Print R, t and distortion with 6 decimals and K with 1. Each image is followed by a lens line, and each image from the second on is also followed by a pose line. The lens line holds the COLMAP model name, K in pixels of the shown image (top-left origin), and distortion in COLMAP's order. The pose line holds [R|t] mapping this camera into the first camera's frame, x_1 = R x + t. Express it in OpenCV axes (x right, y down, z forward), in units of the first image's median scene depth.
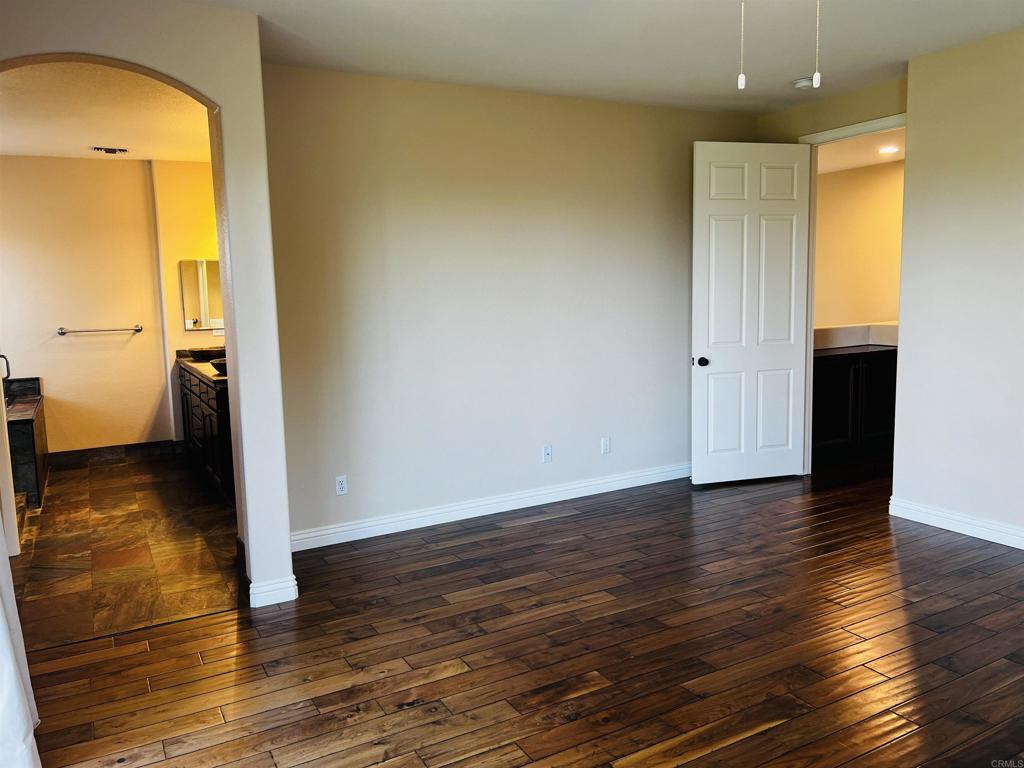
lens RADIAL K [[780.2, 0, 531.4], [0, 780.2, 389.7], [0, 0, 1]] dist [0.066673, -0.065607]
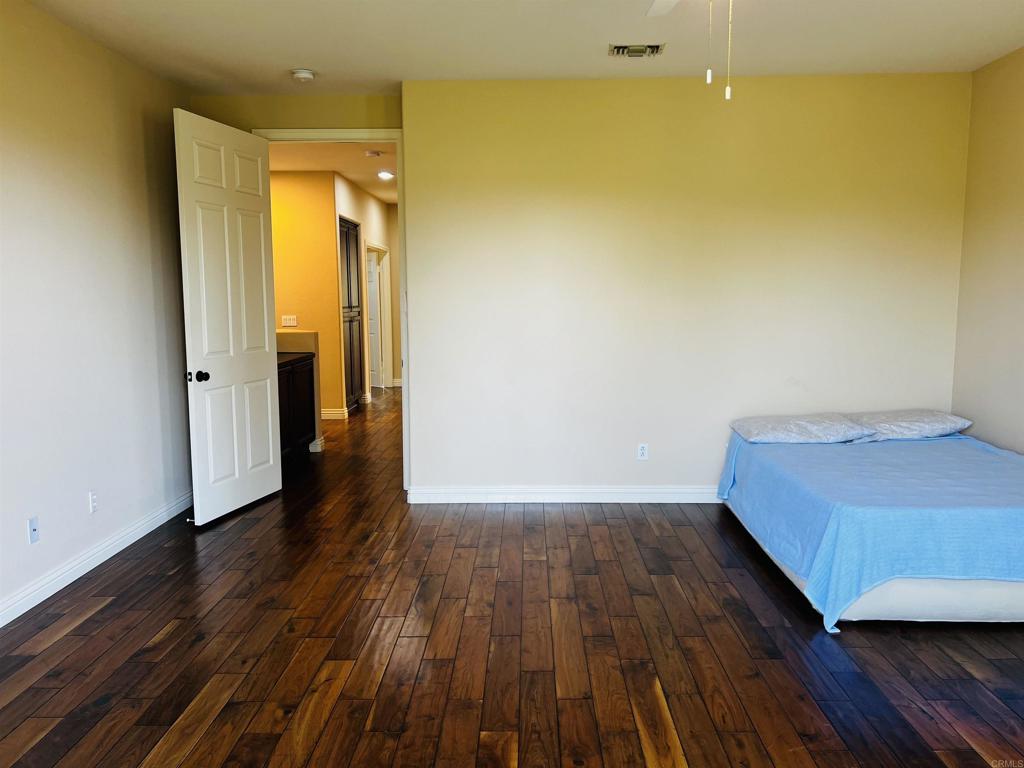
lens RADIAL K [[780.2, 0, 513.3], [0, 780.2, 382.2], [0, 0, 1]] dist [0.066673, -0.065607]
pose [[0.510815, -0.075694, 0.856352, -0.452672], [0.106381, 0.994026, 0.024406, -0.019901], [-0.853083, 0.078633, 0.515815, 0.396192]]
